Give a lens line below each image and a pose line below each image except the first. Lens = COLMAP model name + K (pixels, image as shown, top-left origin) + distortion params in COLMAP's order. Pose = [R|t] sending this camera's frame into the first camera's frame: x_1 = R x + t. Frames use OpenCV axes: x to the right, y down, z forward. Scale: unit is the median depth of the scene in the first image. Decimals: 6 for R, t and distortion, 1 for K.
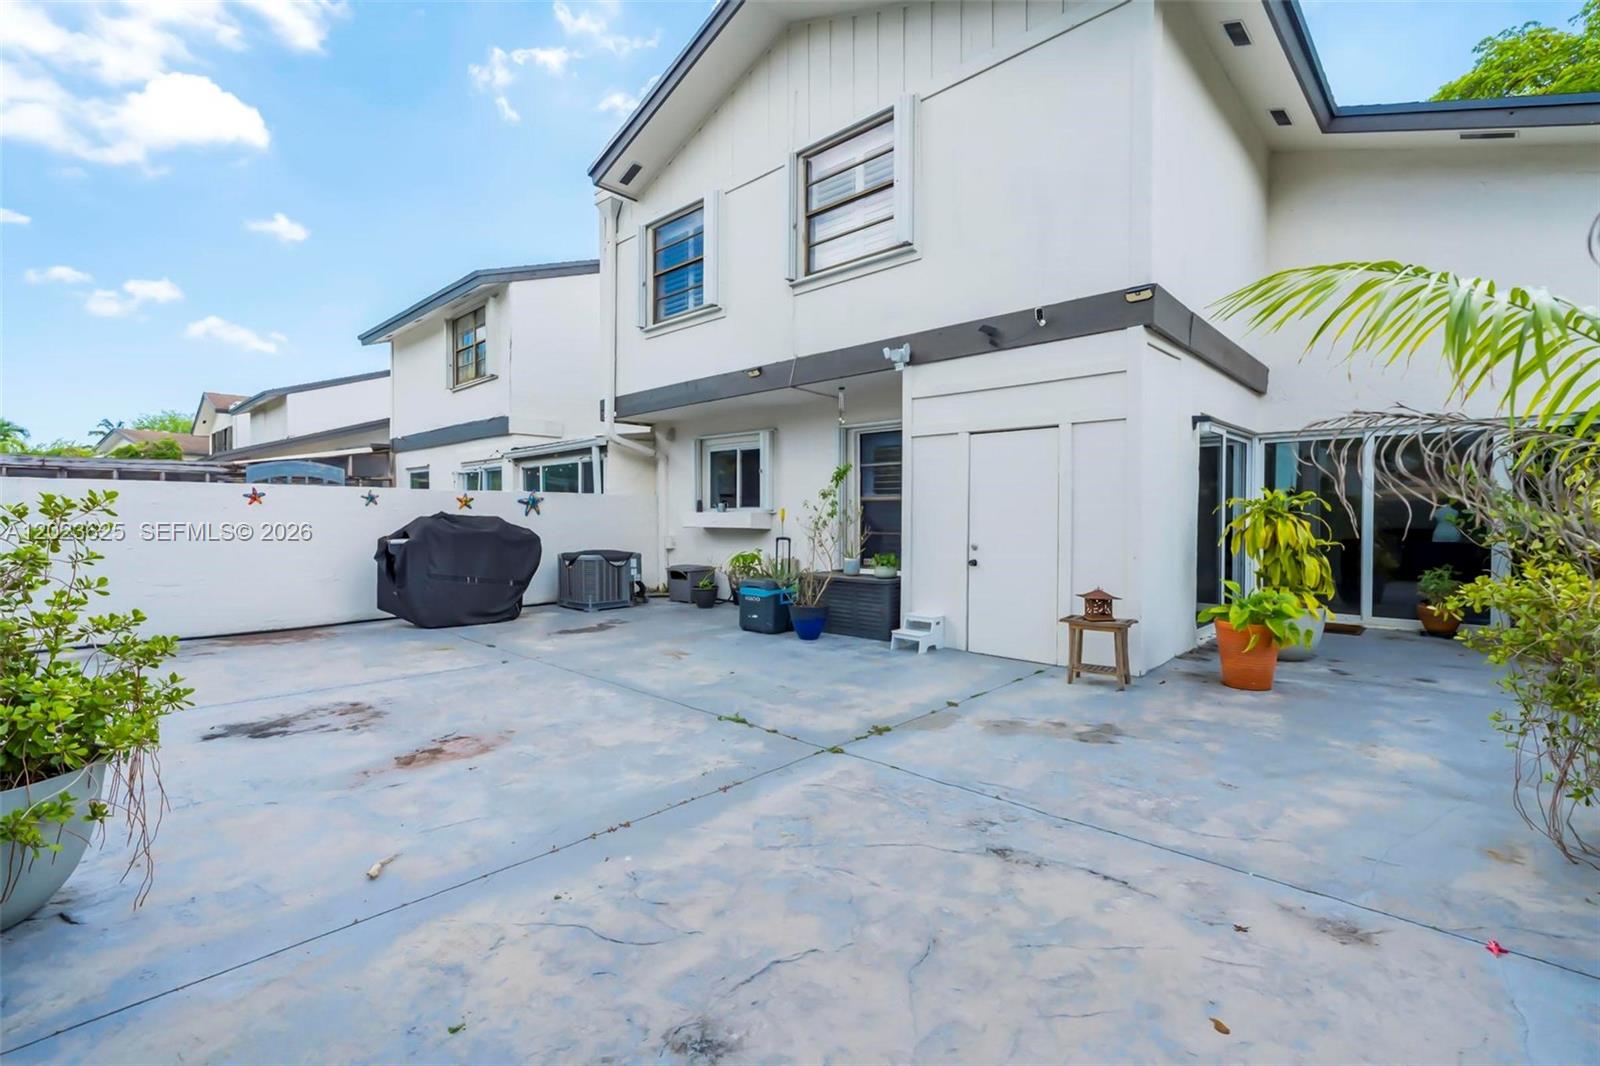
lens RADIAL K [[723.0, 0, 799.1], [0, 723.0, 498.9], [0, 0, 1]] dist [0.015505, 0.000015]
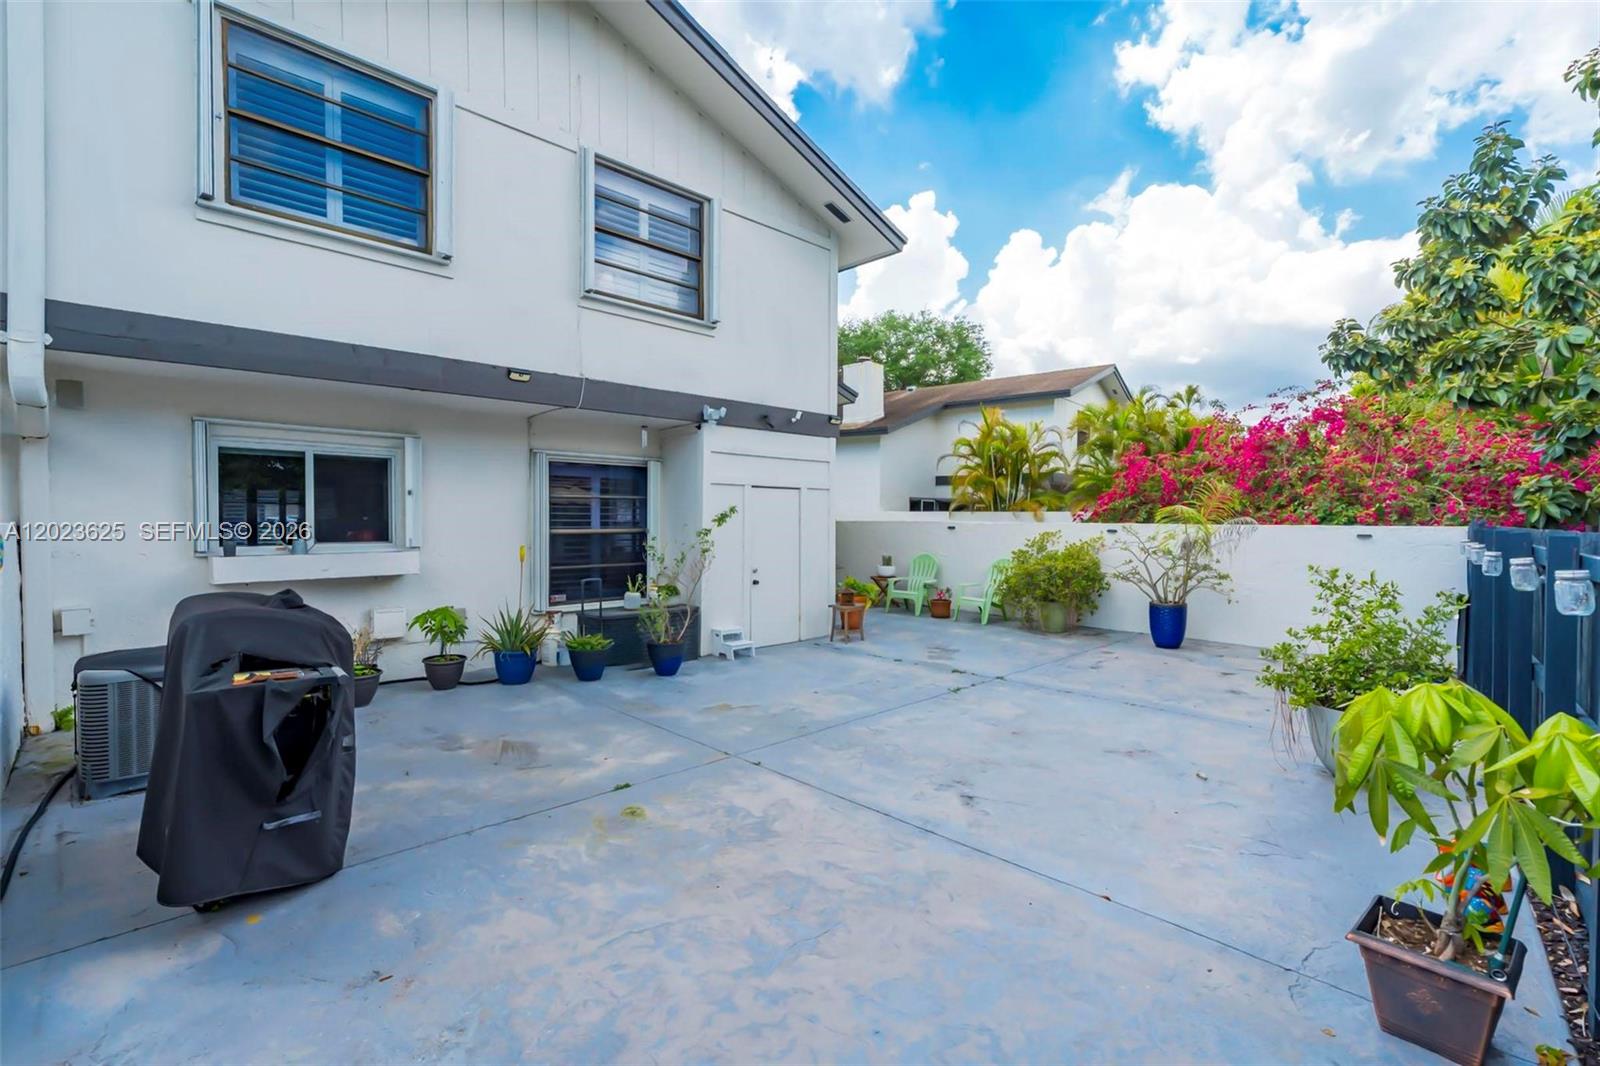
lens RADIAL K [[723.0, 0, 799.1], [0, 723.0, 498.9], [0, 0, 1]] dist [0.015505, 0.000015]
pose [[0.027980, 0.024498, 0.999308, -1.020066], [-0.026124, 0.999376, -0.023769, -0.034375], [-0.999267, -0.025441, 0.028603, 0.806671]]
